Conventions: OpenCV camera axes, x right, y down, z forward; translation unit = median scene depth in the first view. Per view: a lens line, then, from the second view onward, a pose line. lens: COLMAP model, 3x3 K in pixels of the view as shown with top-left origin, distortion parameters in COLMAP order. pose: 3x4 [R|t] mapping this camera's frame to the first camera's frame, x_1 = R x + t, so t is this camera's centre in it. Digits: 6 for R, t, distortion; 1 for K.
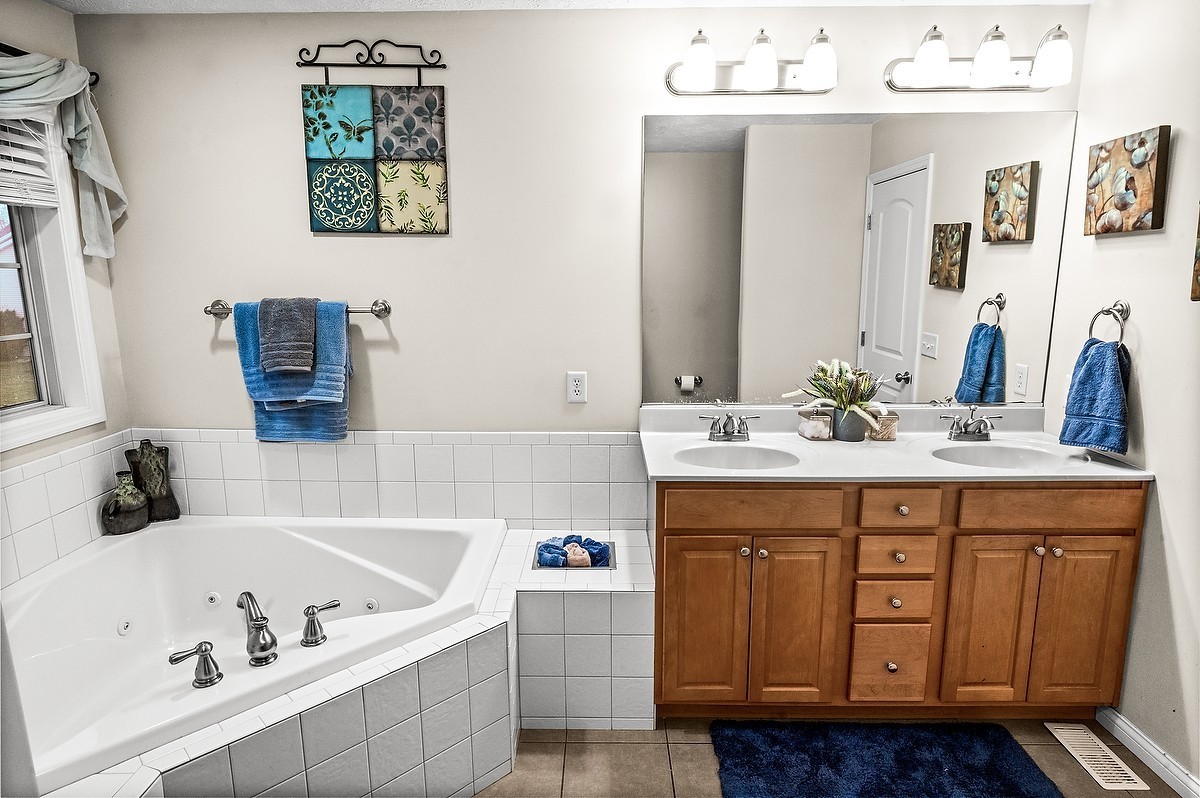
lens RADIAL K [[660.0, 0, 600.2], [0, 660.0, 397.2], [0, 0, 1]] dist [0.001582, 0.000401]
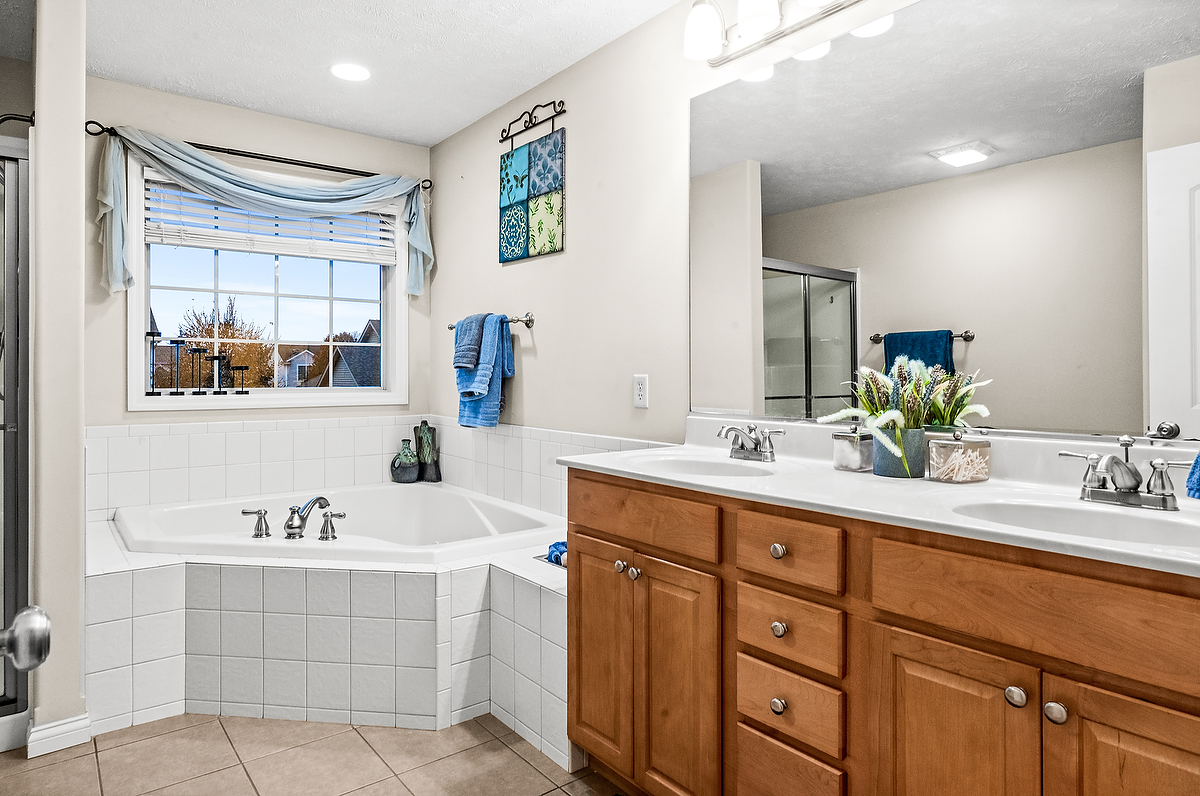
lens RADIAL K [[714.4, 0, 588.5], [0, 714.4, 372.7], [0, 0, 1]] dist [0.015843, -0.001497]
pose [[0.614546, 0.000045, -0.788881, 0.779966], [-0.147319, 0.982415, -0.114707, 0.093556], [0.775004, 0.186710, 0.603746, 0.344730]]
